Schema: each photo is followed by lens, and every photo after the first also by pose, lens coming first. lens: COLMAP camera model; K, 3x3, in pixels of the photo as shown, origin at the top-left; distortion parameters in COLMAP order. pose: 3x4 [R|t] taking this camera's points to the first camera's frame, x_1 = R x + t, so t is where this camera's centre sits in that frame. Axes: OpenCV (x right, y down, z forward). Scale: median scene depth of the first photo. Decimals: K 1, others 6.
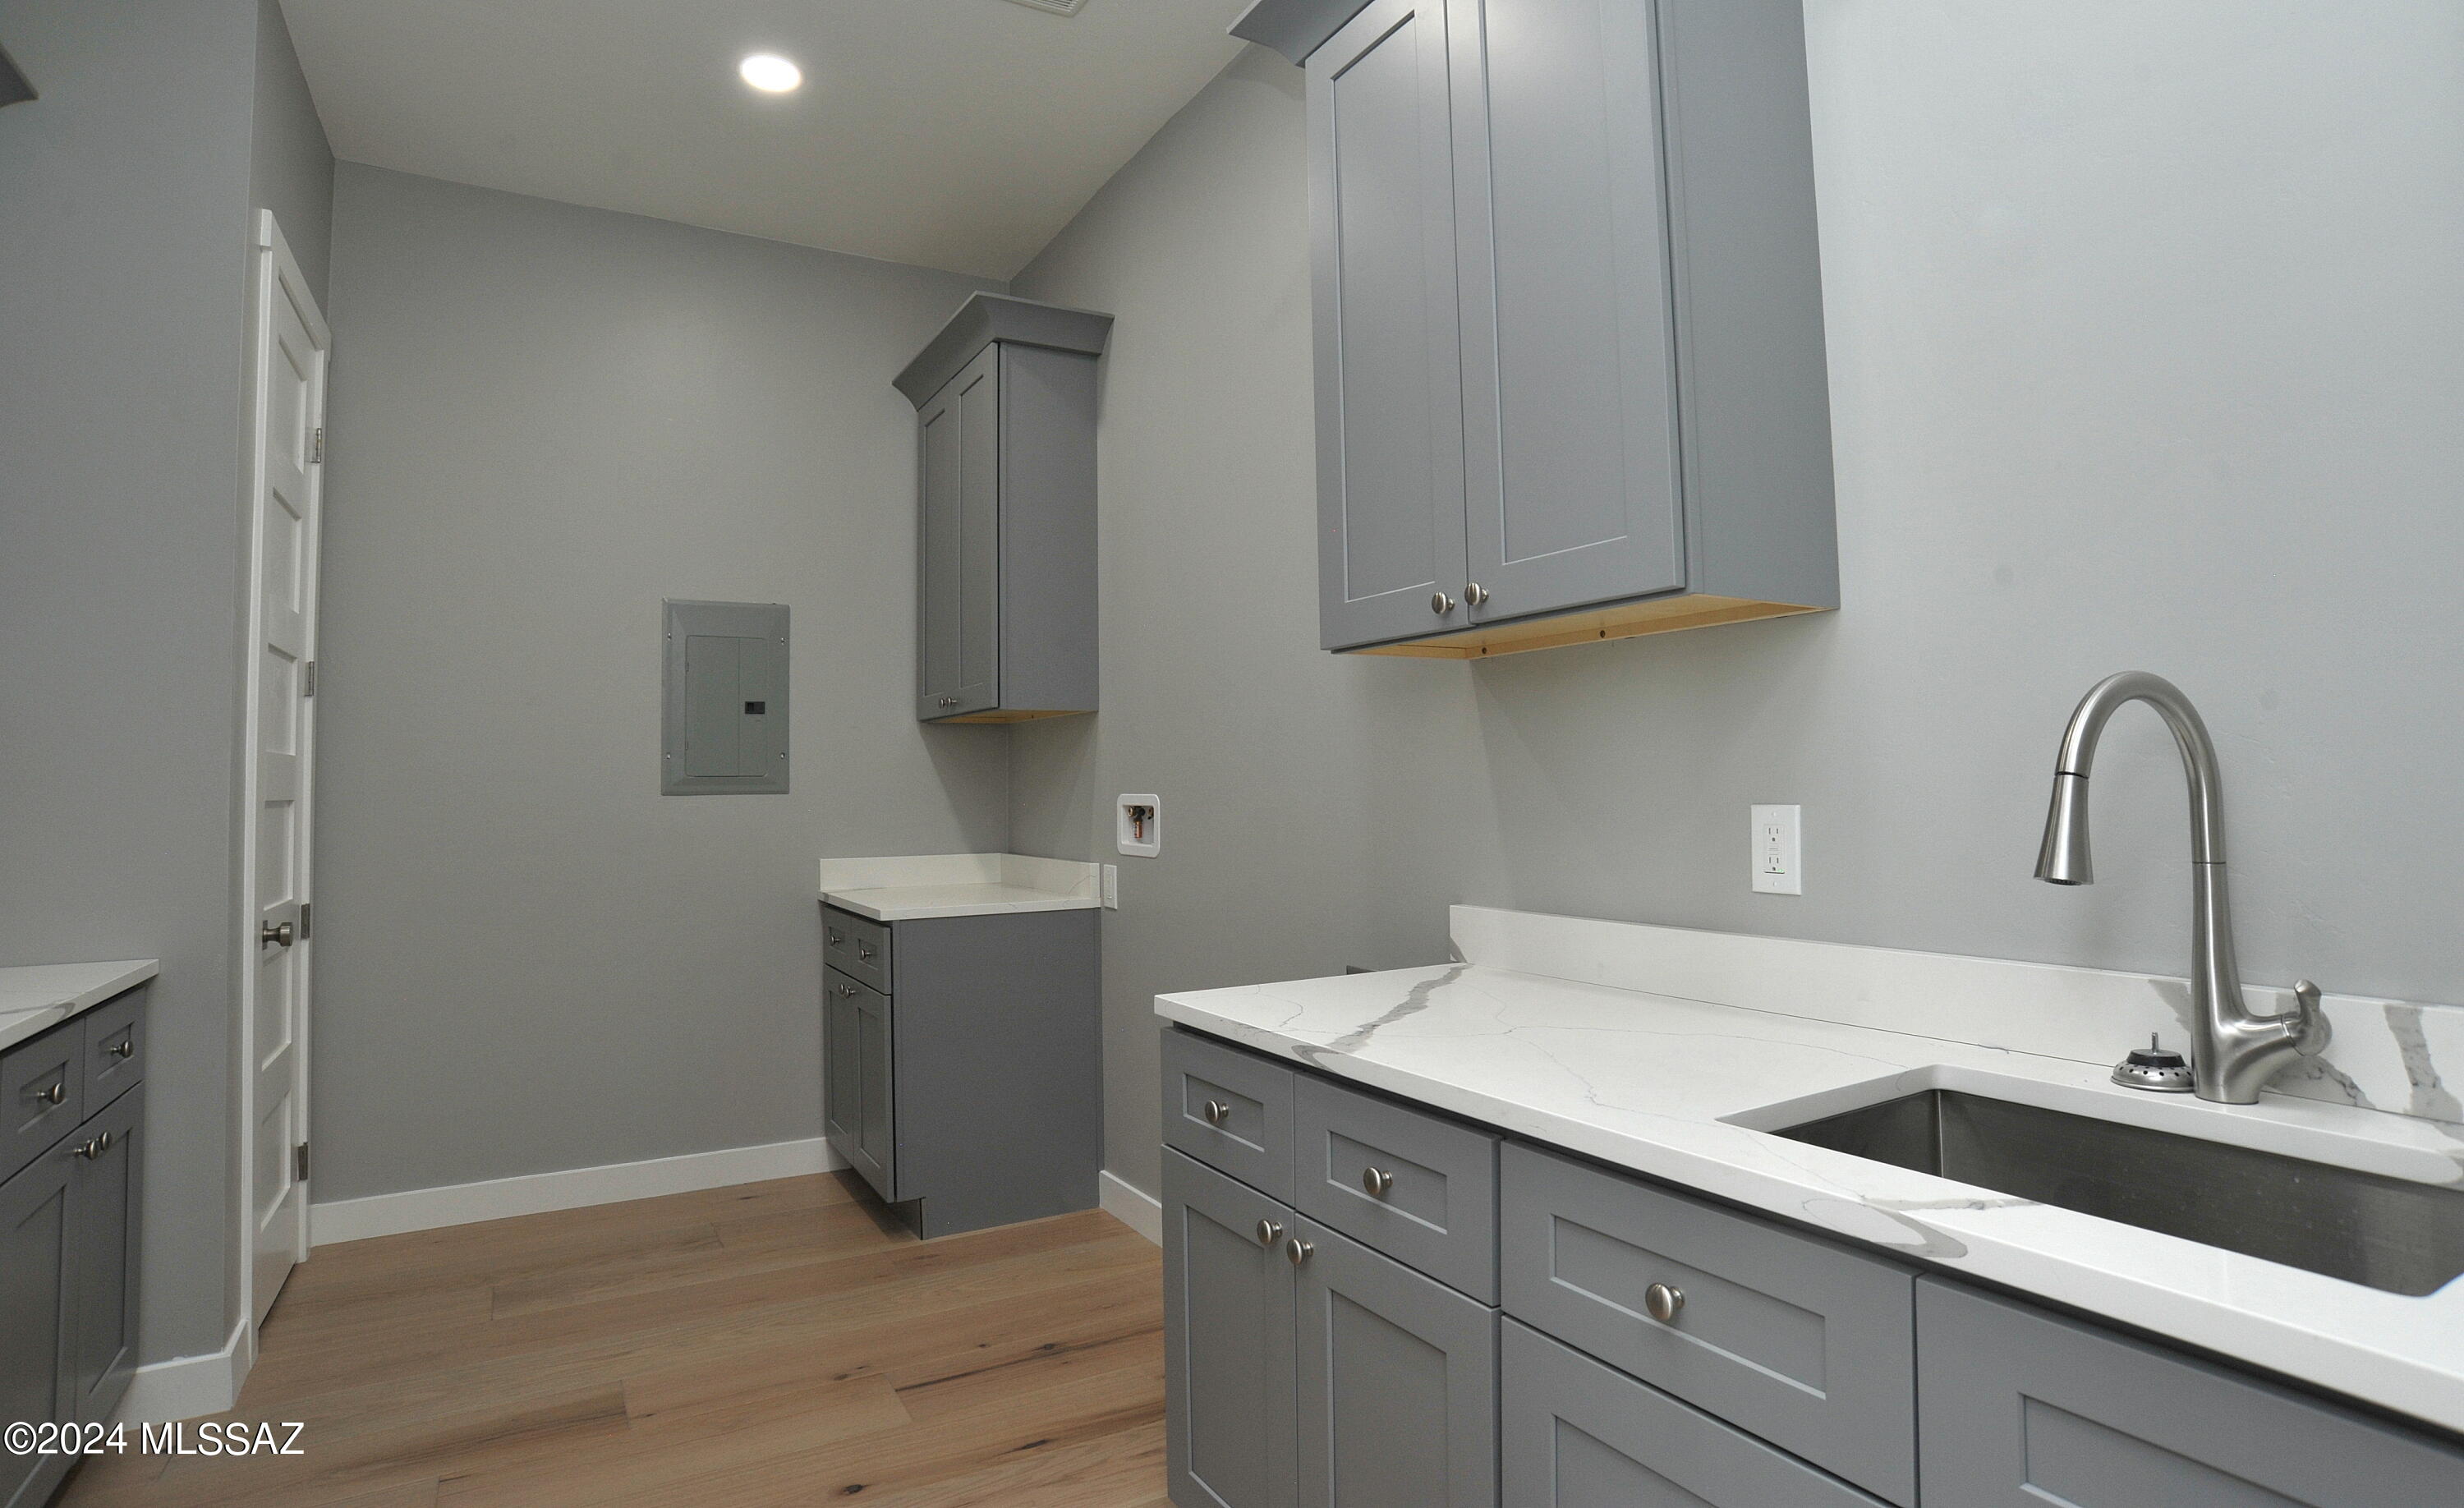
lens RADIAL K [[1263.6, 0, 1228.0], [0, 1263.6, 706.5], [0, 0, 1]] dist [-0.098304, 0.047488]
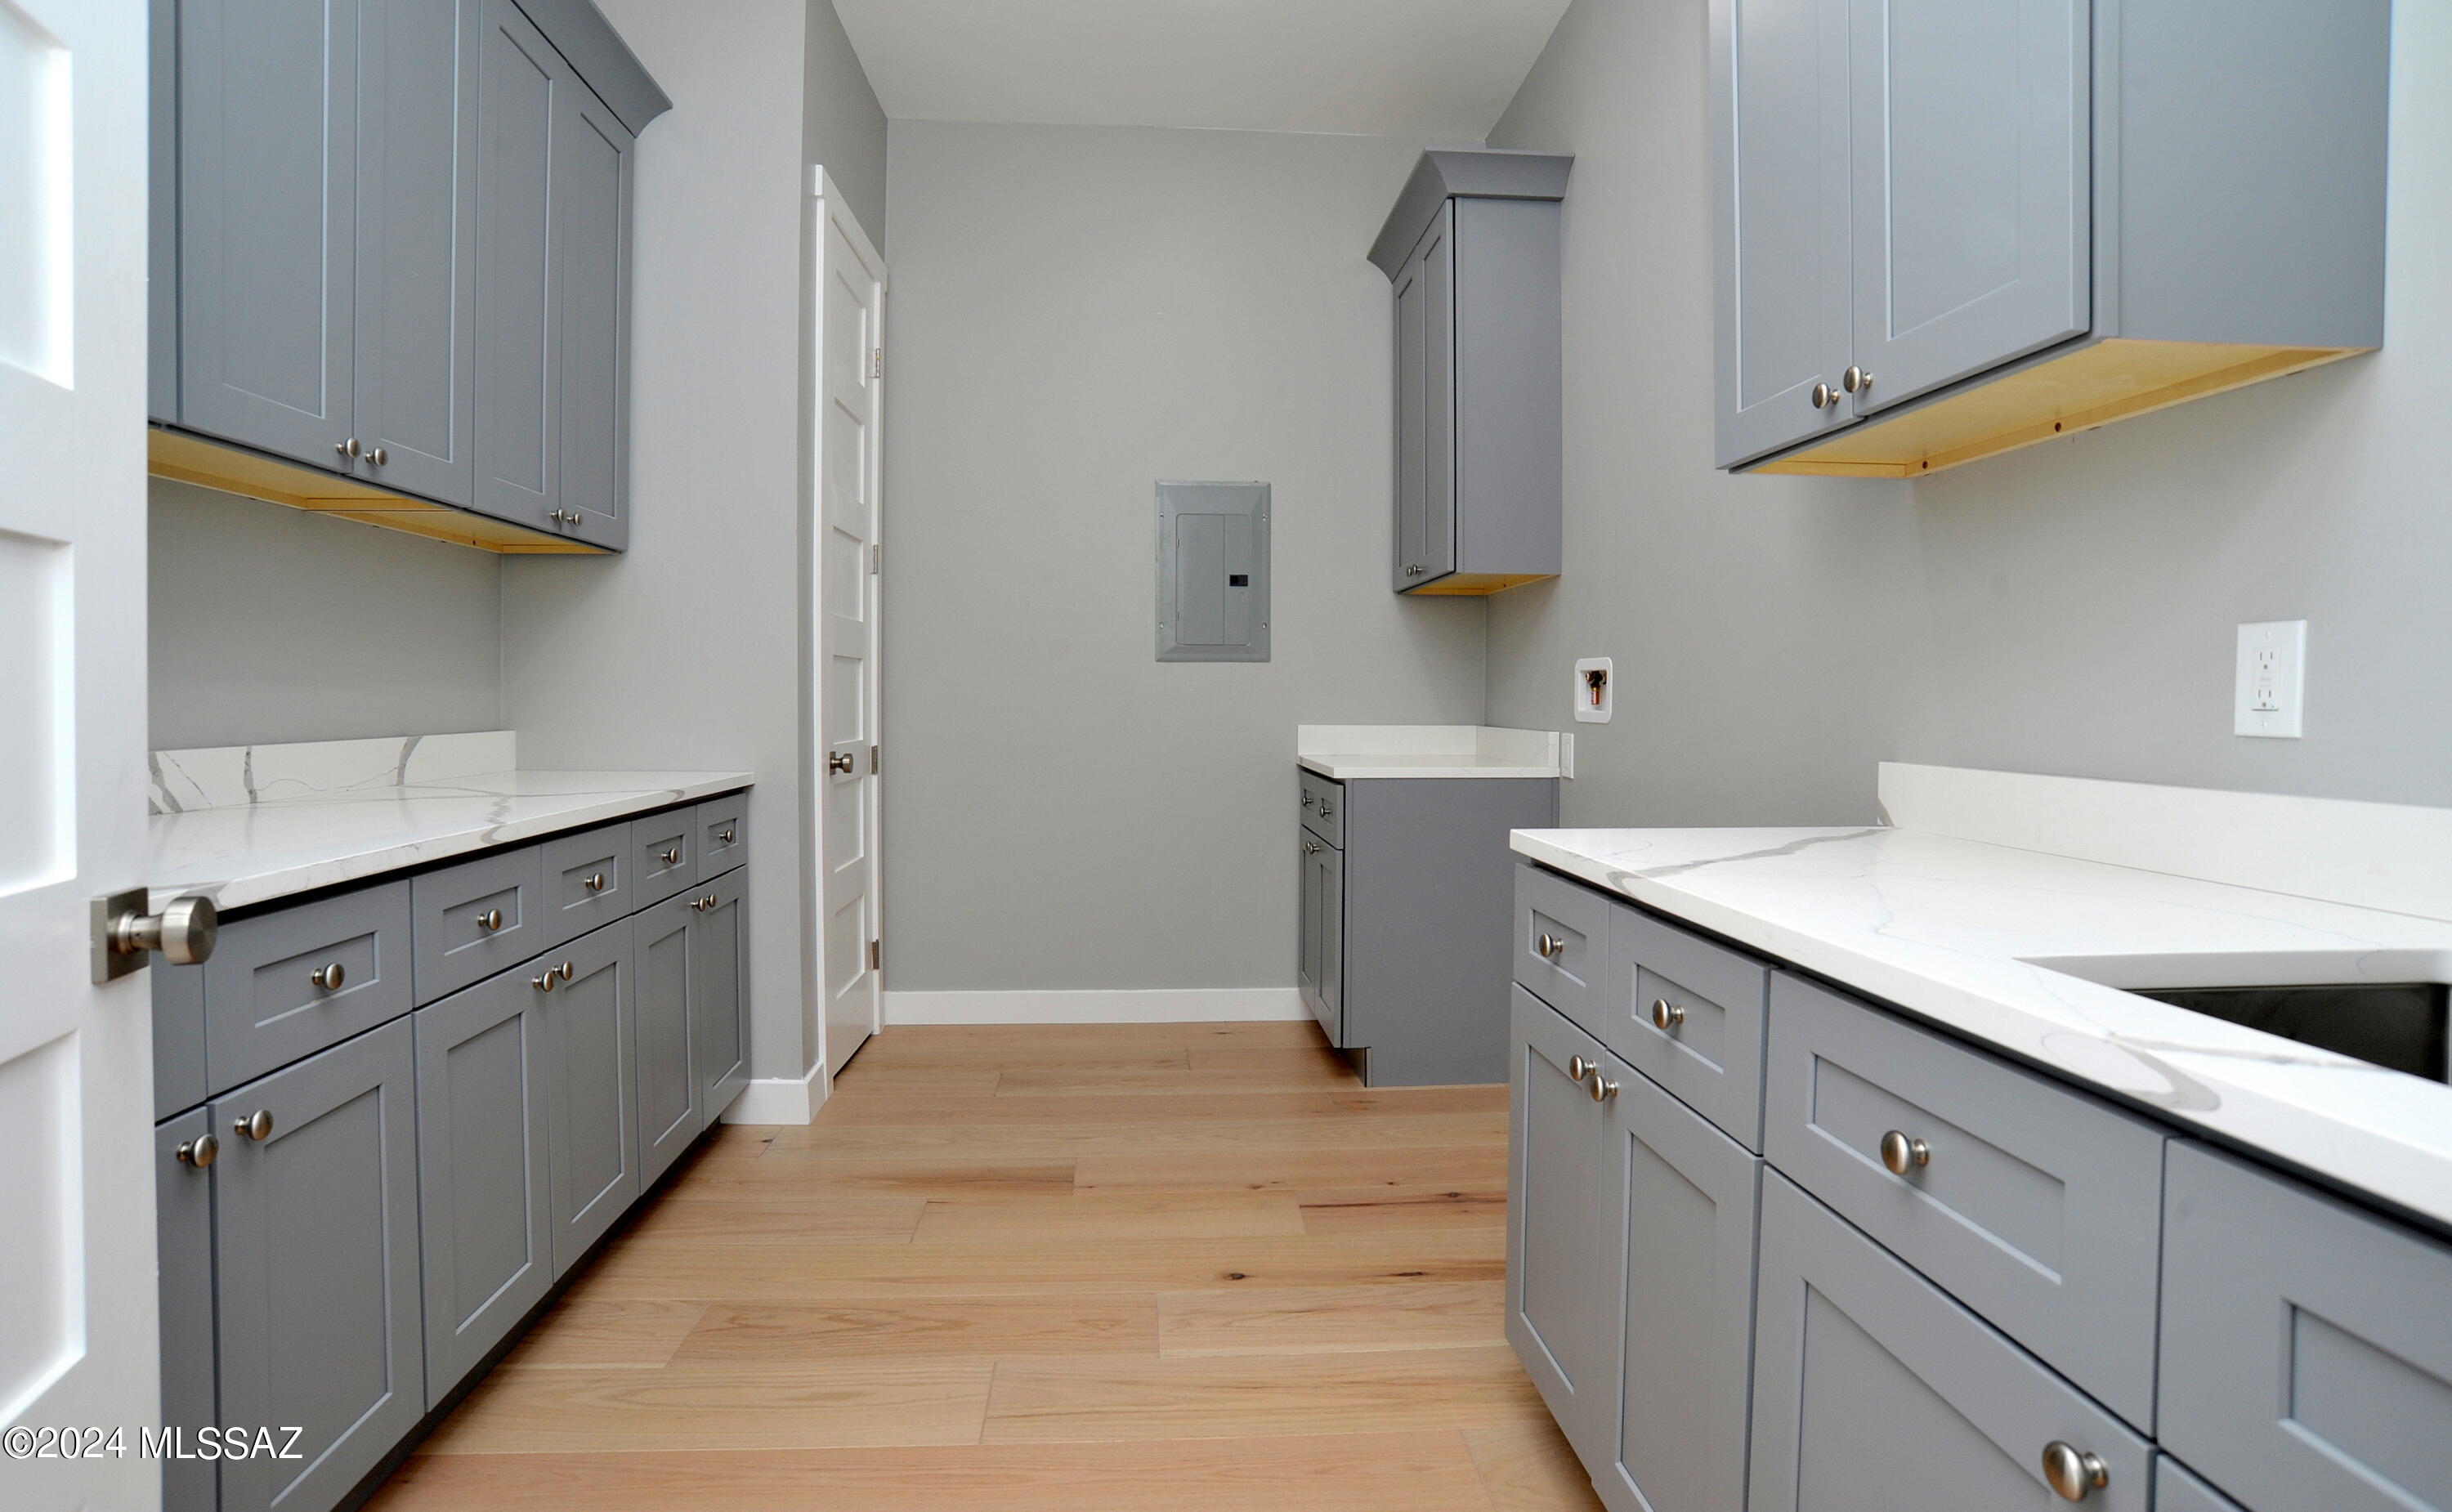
lens RADIAL K [[1277.8, 0, 1221.4], [0, 1277.8, 711.9], [0, 0, 1]] dist [-0.108913, 0.058124]
pose [[0.898160, 0.023226, -0.439054, 0.113444], [0.009738, 0.997308, 0.072678, 0.044169], [0.439560, -0.069552, 0.895516, 0.022151]]
